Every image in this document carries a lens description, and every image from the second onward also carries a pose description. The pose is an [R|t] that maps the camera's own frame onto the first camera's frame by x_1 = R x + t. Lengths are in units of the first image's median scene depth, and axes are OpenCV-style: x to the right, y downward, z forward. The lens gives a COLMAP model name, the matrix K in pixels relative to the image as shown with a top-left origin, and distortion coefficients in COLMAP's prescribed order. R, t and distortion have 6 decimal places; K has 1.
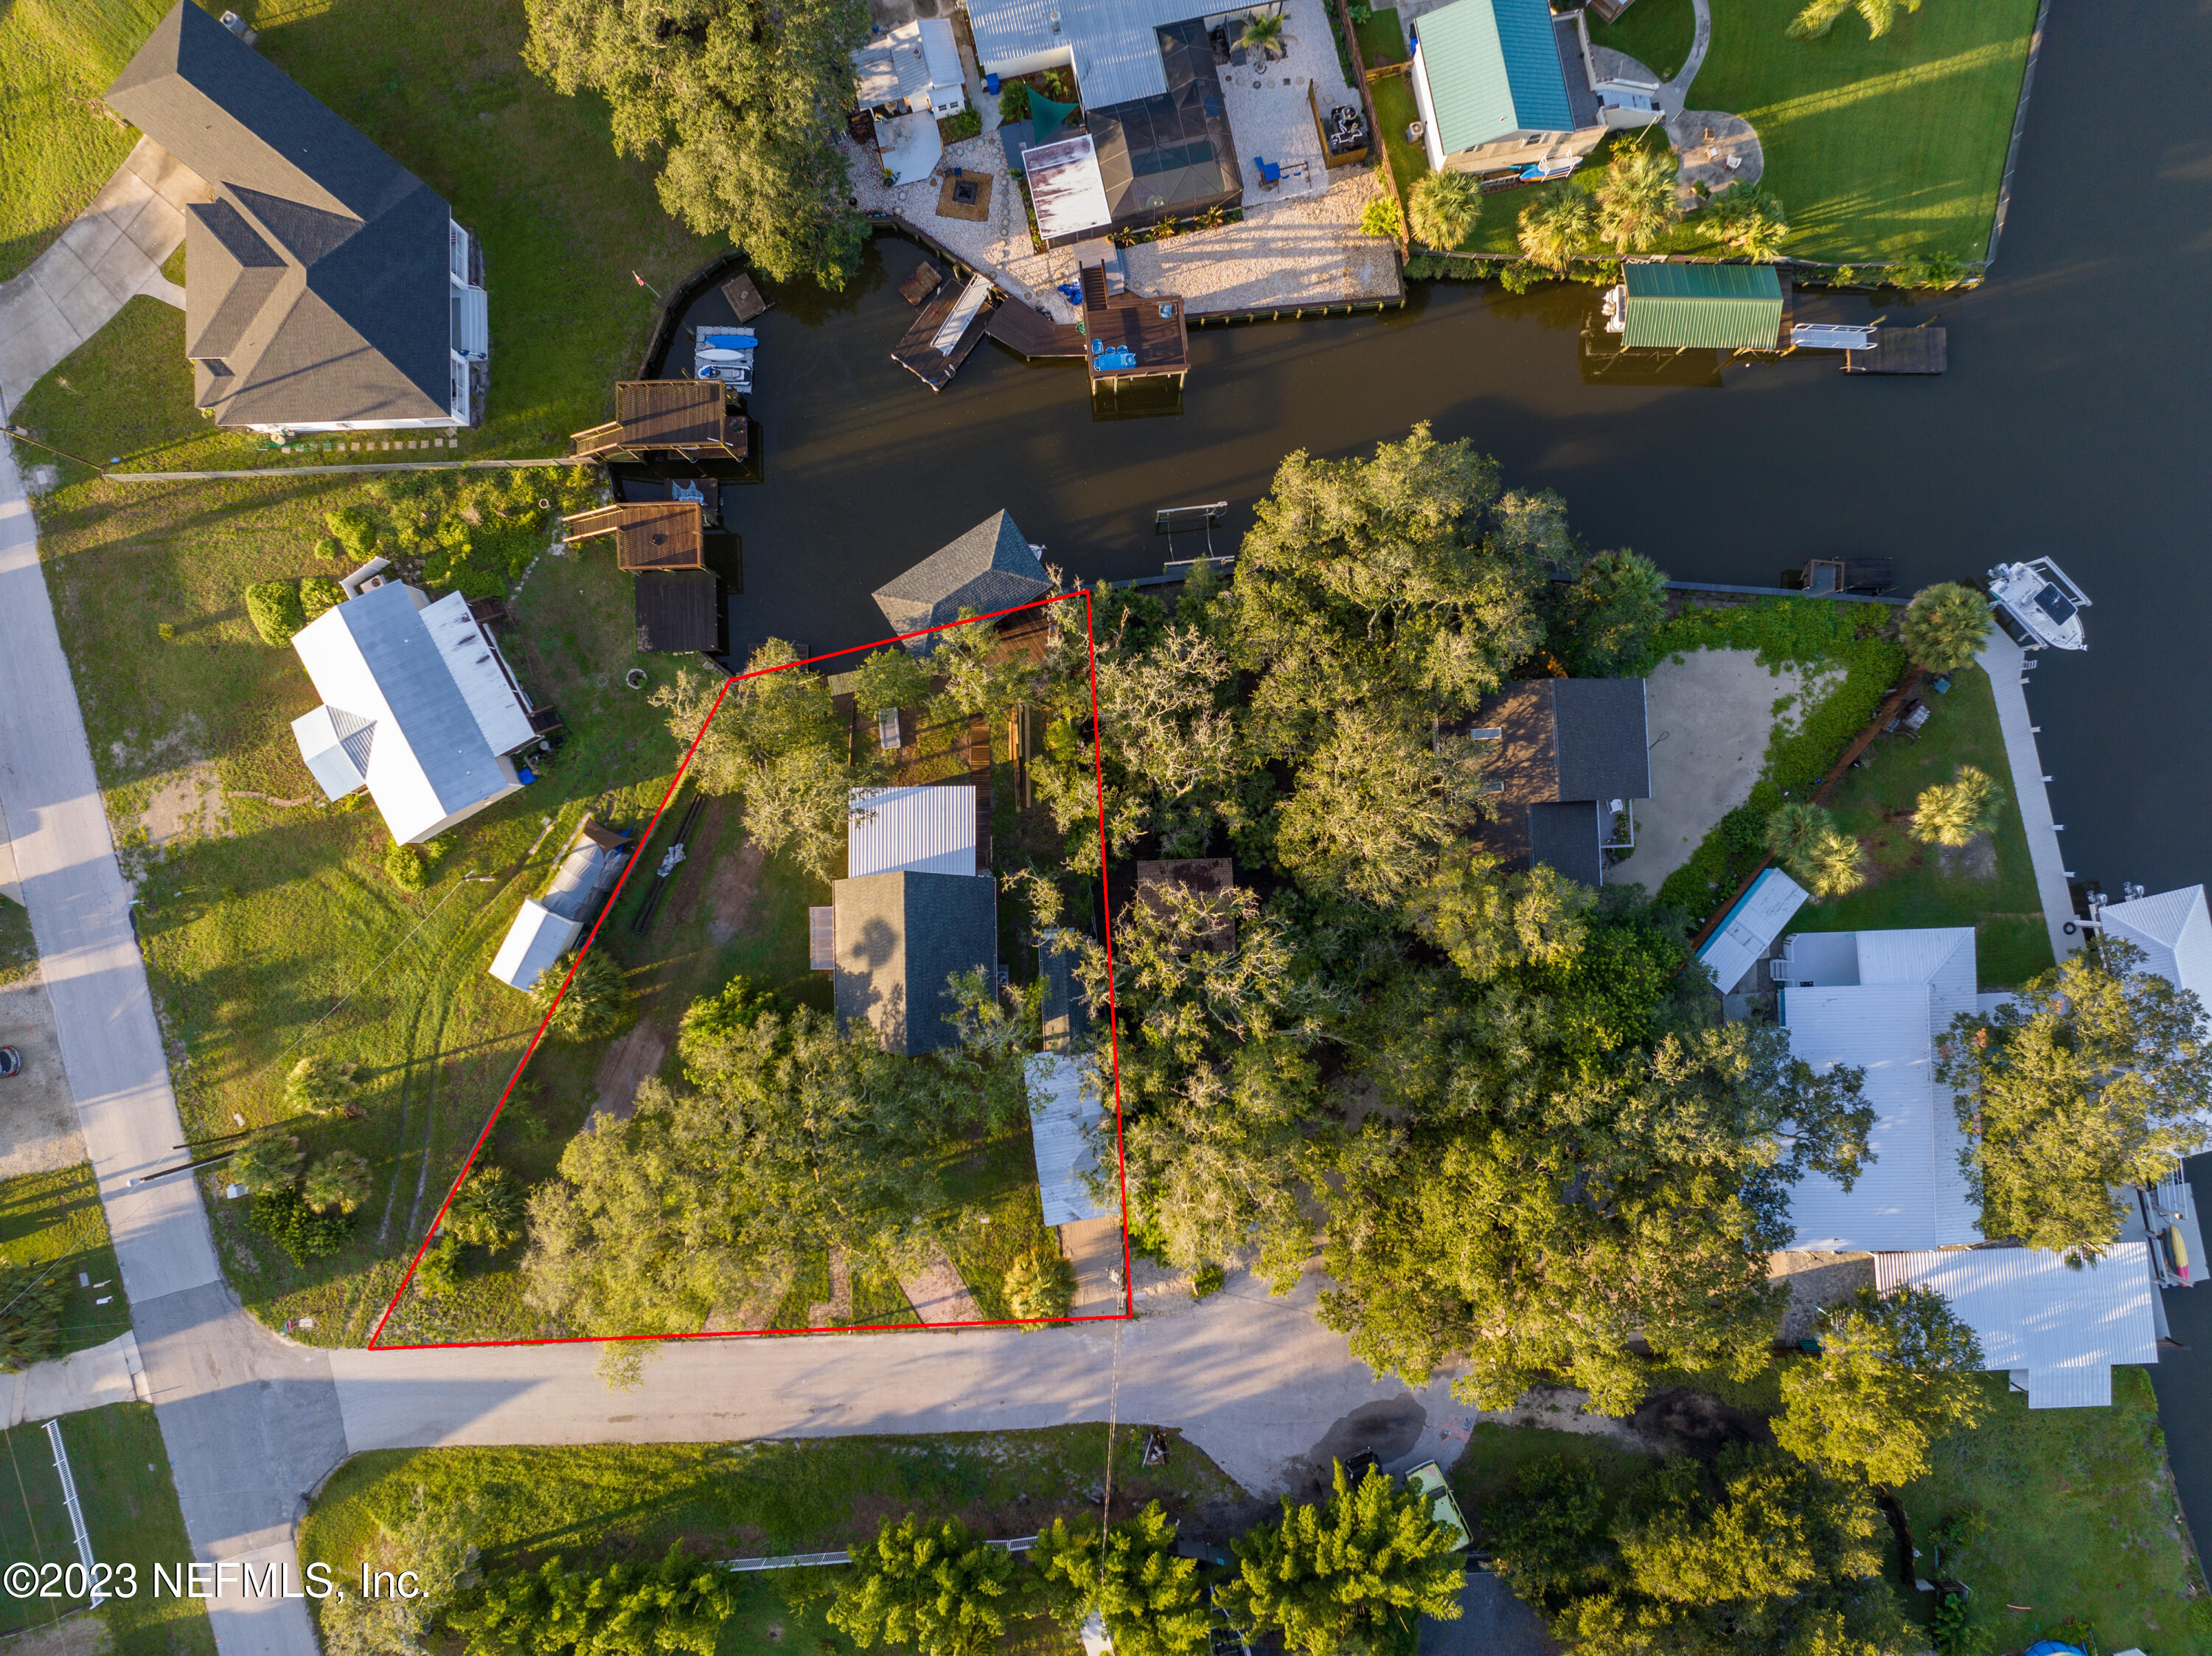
lens RADIAL K [[1557.6, 0, 1123.7], [0, 1557.6, 829.7], [0, 0, 1]] dist [-0.035497, 0.002455]
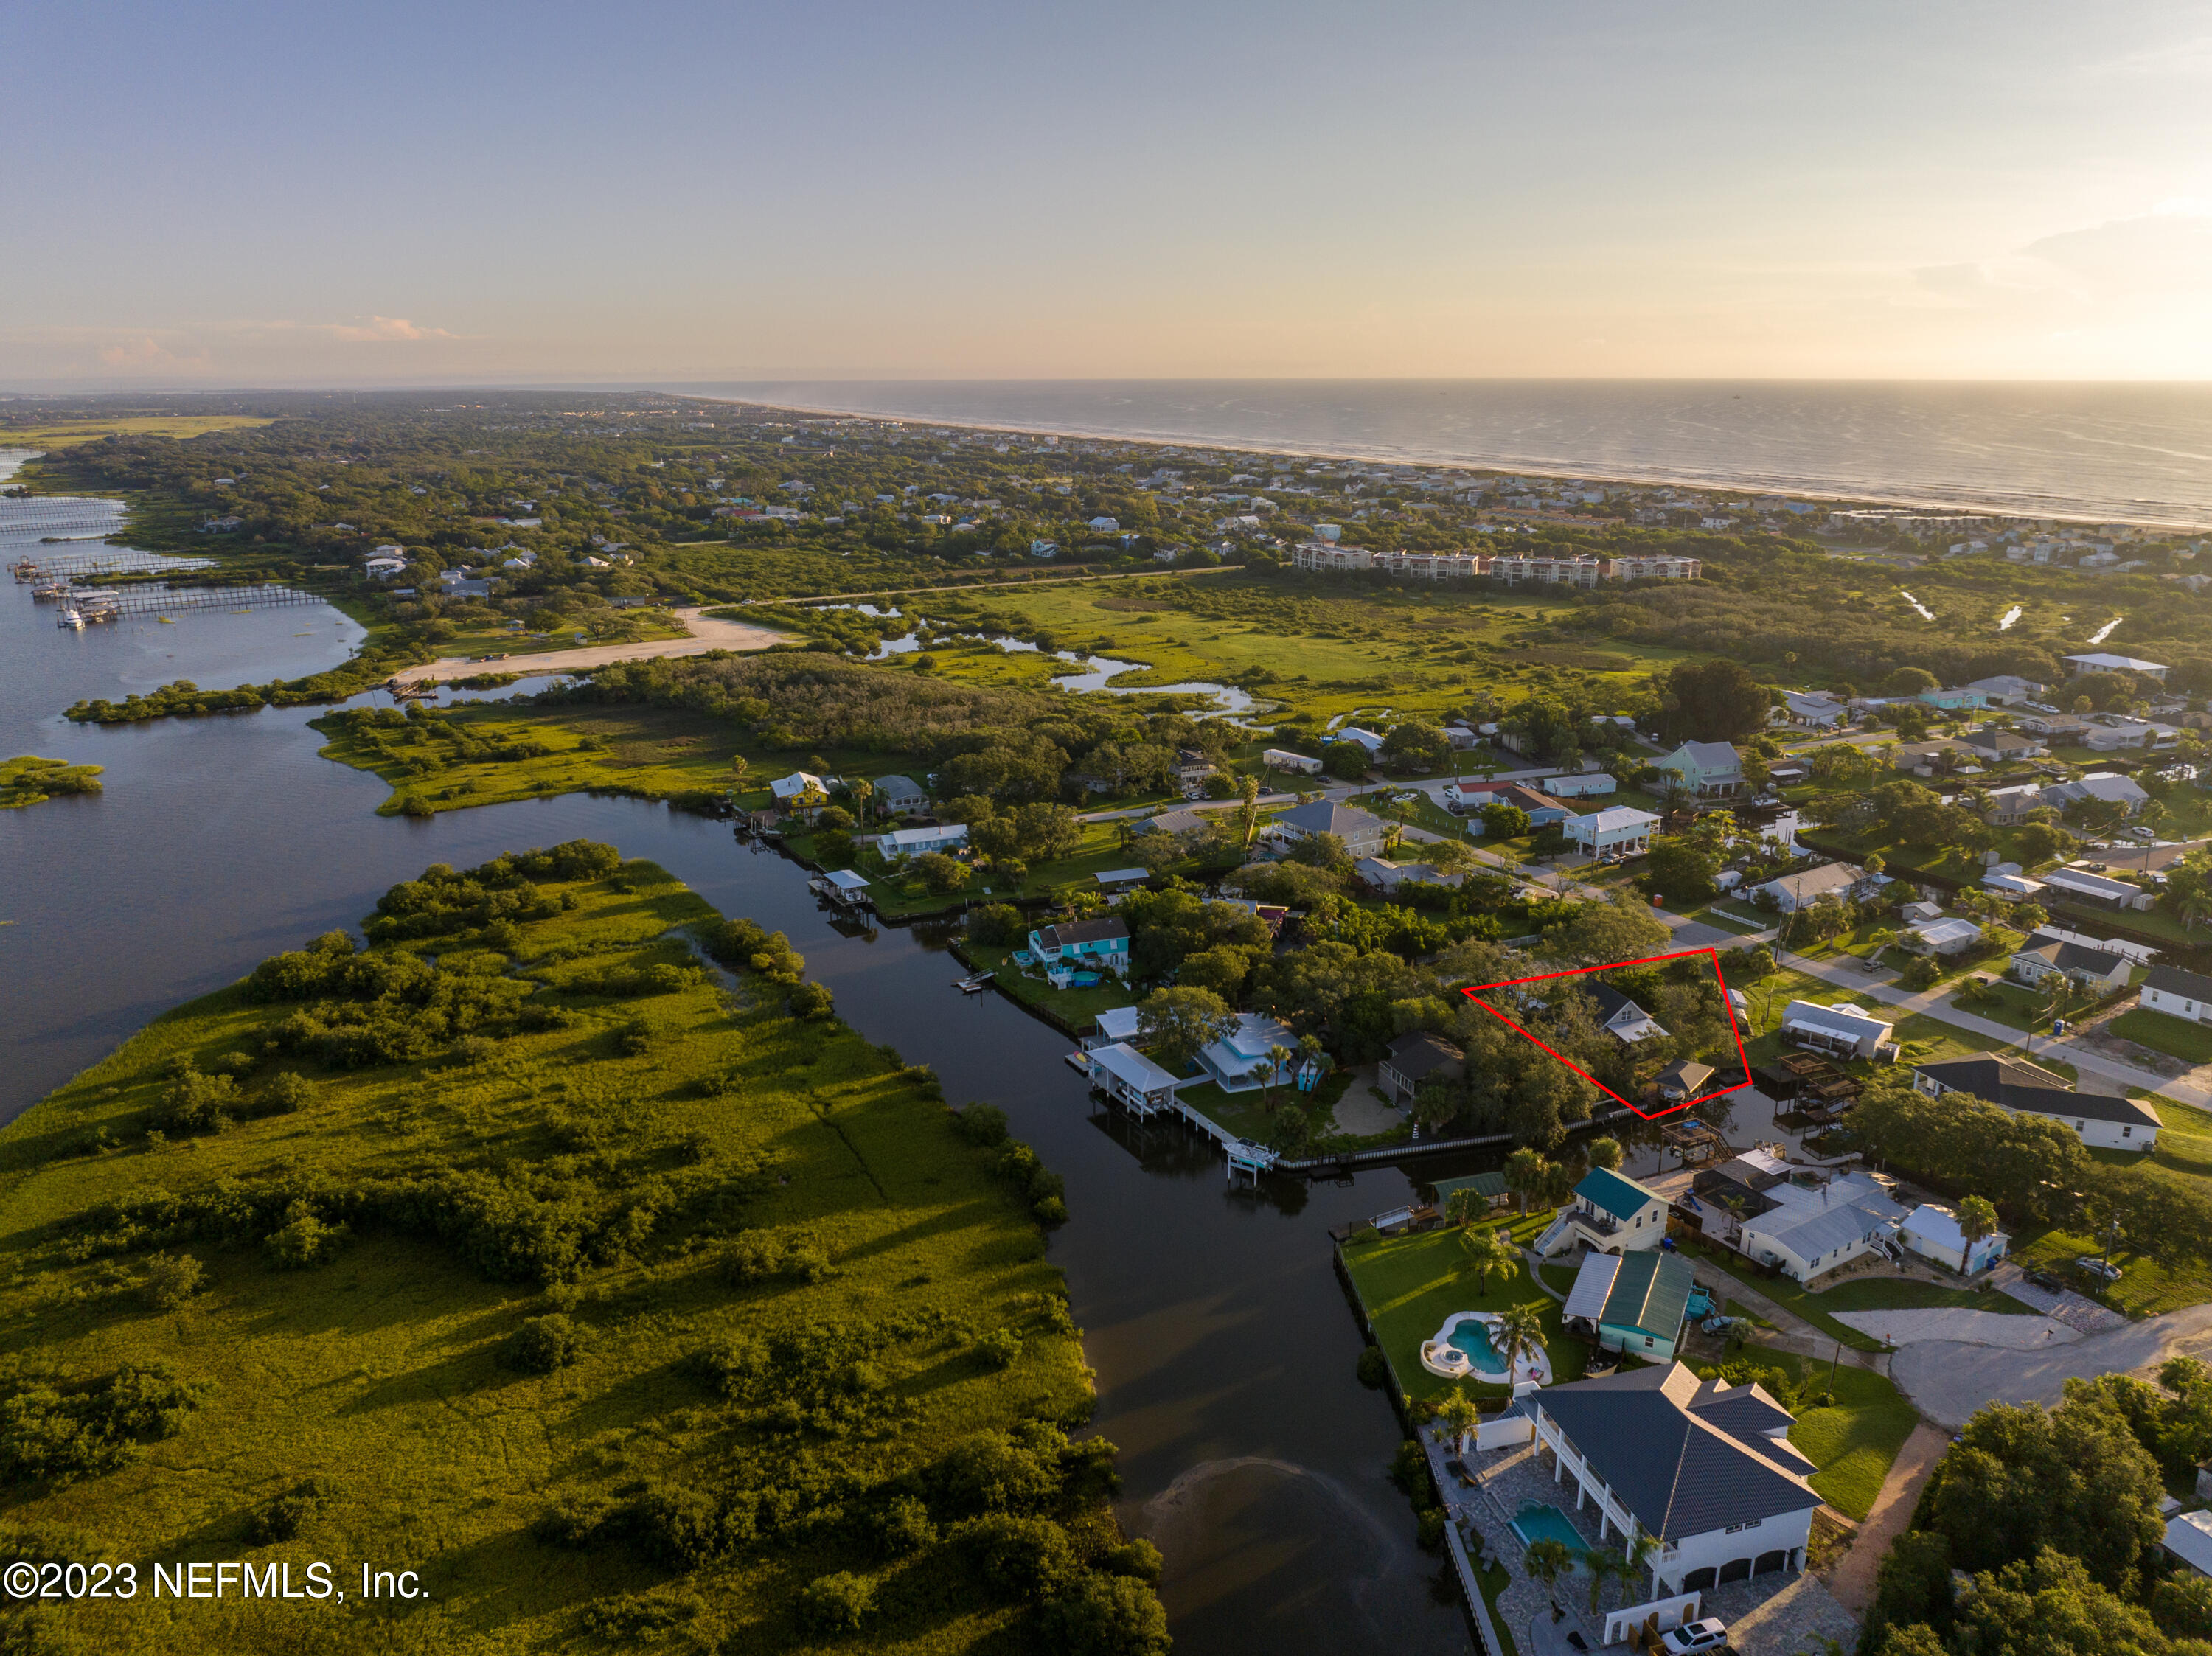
lens RADIAL K [[1557.6, 0, 1119.1], [0, 1557.6, 820.0], [0, 0, 1]] dist [-0.035497, 0.002455]
pose [[-0.950778, 0.092186, -0.295841, 1.340563], [-0.309697, -0.250660, 0.917201, -1.903187], [0.010398, 0.963676, 0.266872, -0.011054]]
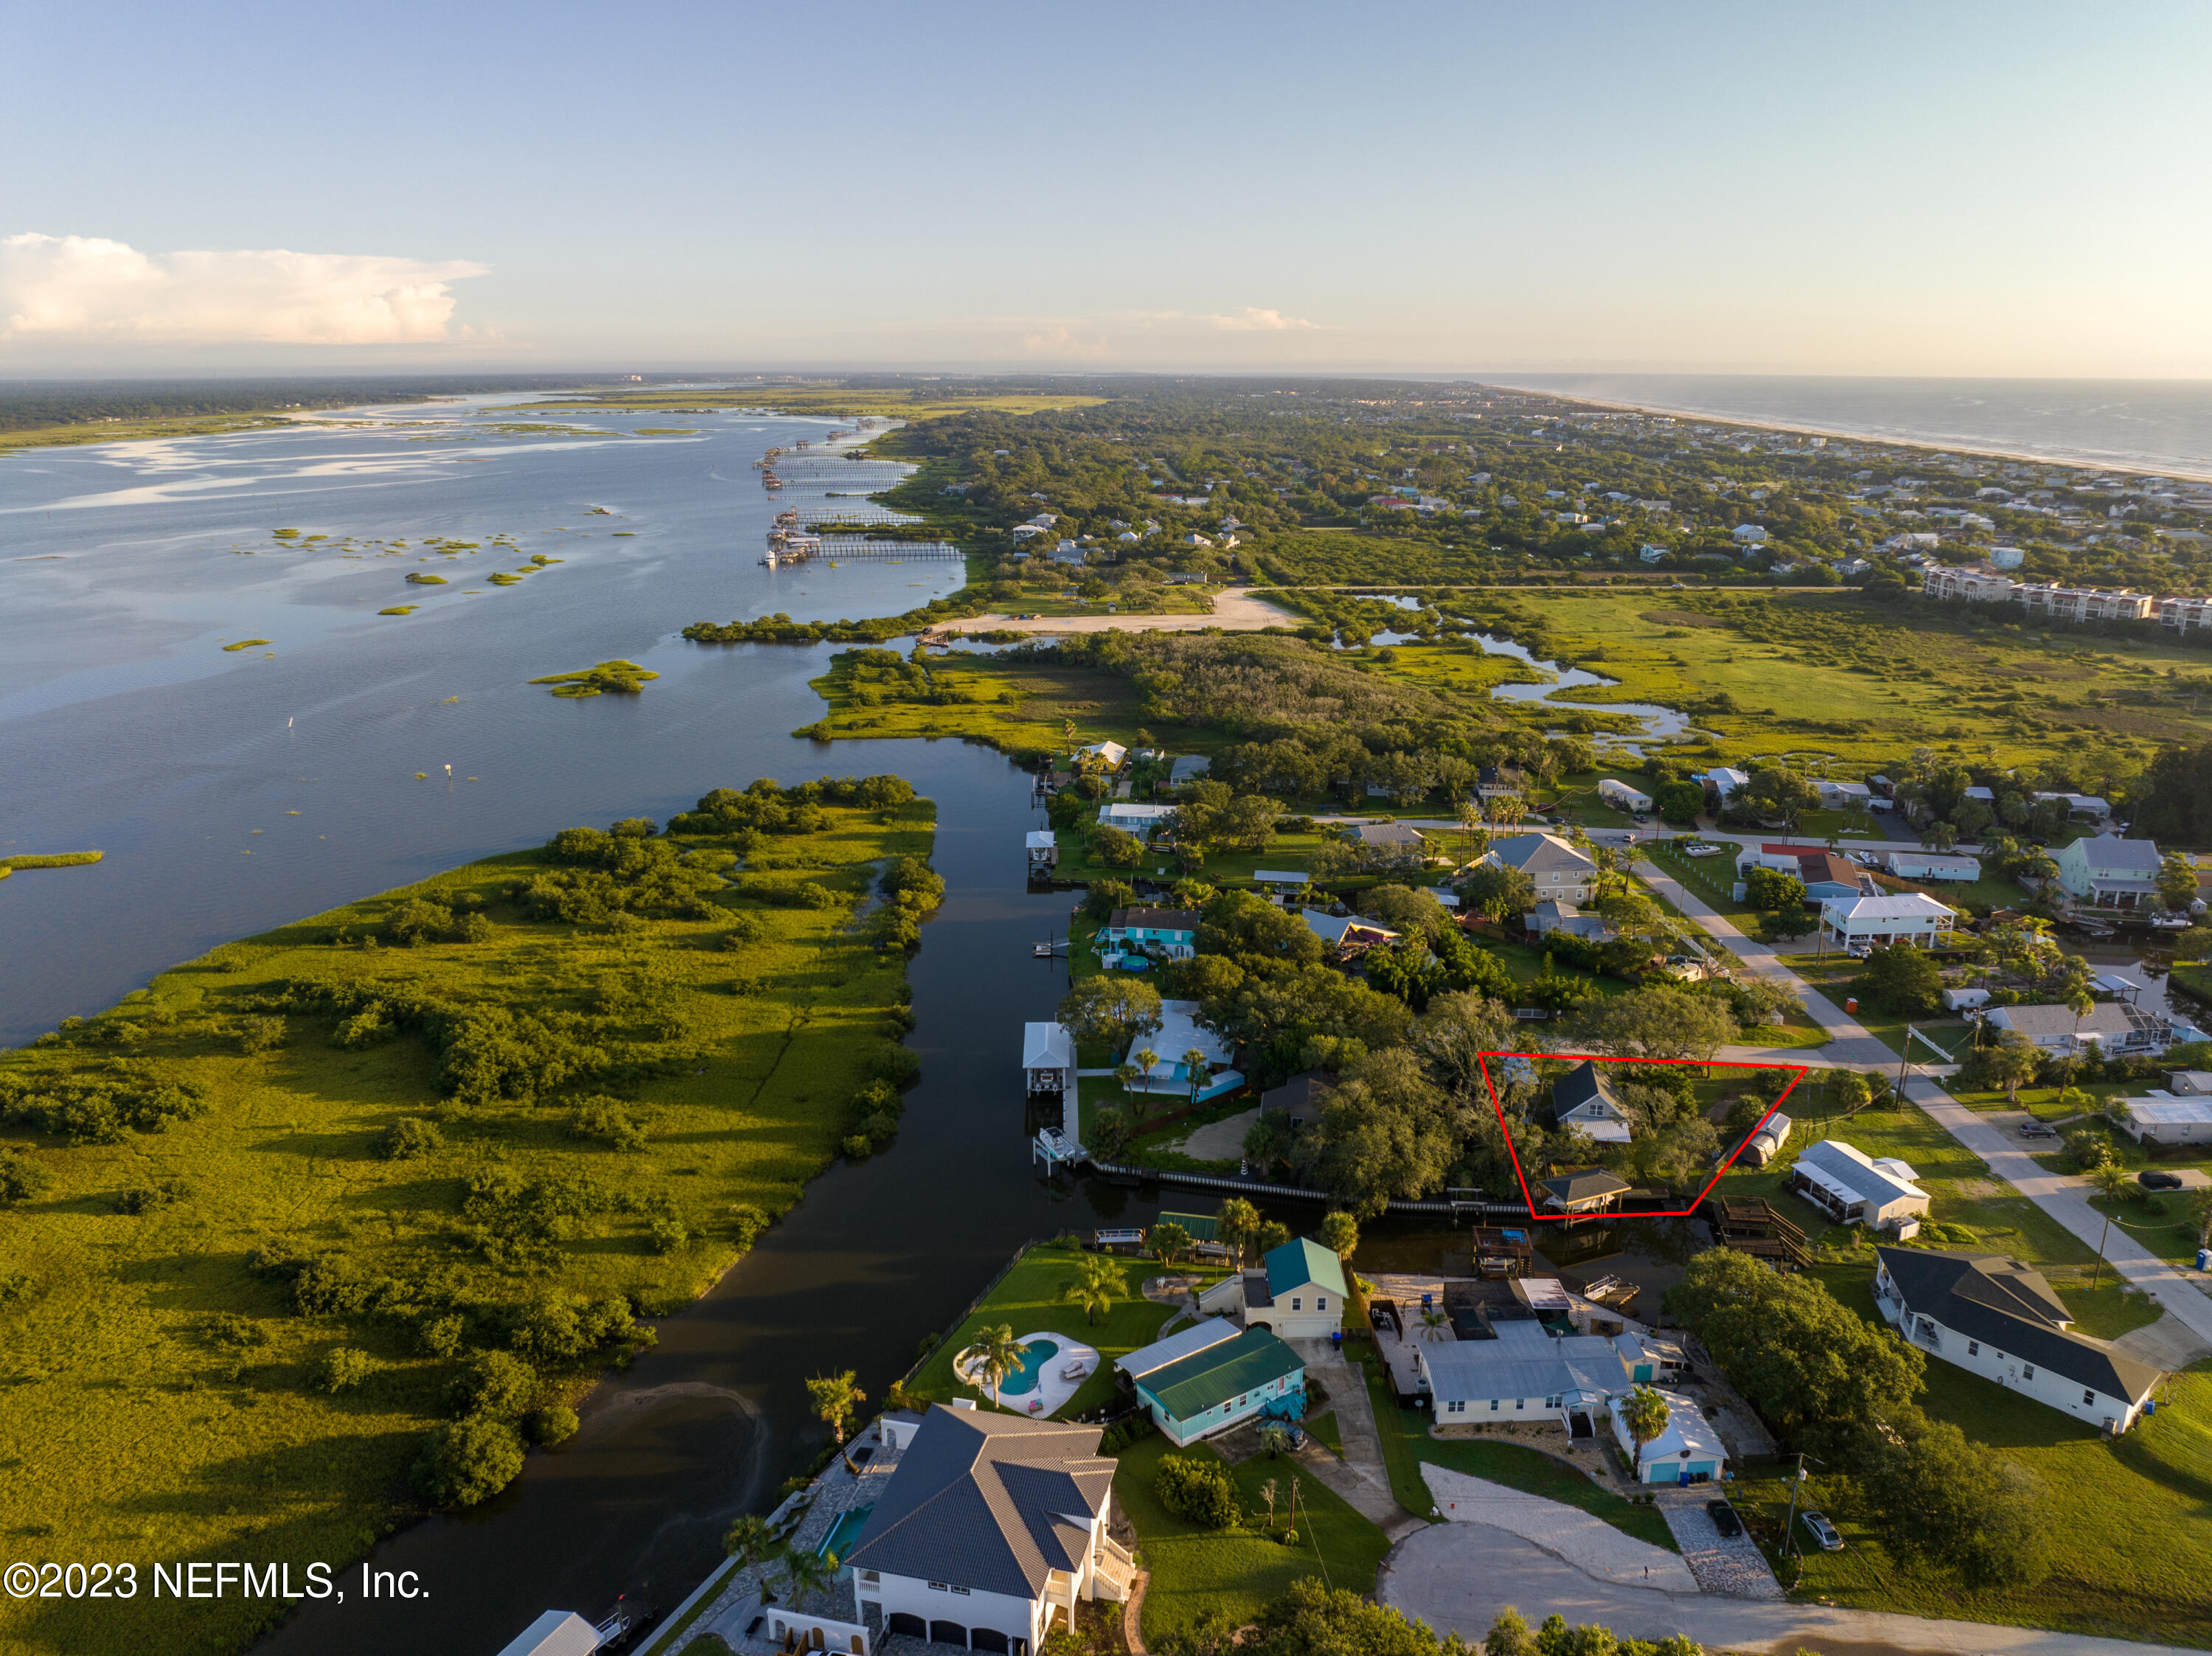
lens RADIAL K [[1557.6, 0, 1123.8], [0, 1557.6, 826.4], [0, 0, 1]] dist [-0.035497, 0.002455]
pose [[-0.982094, -0.050233, 0.181569, 0.143166], [0.188386, -0.268097, 0.944794, -2.001870], [0.001218, 0.962081, 0.272760, -0.003132]]
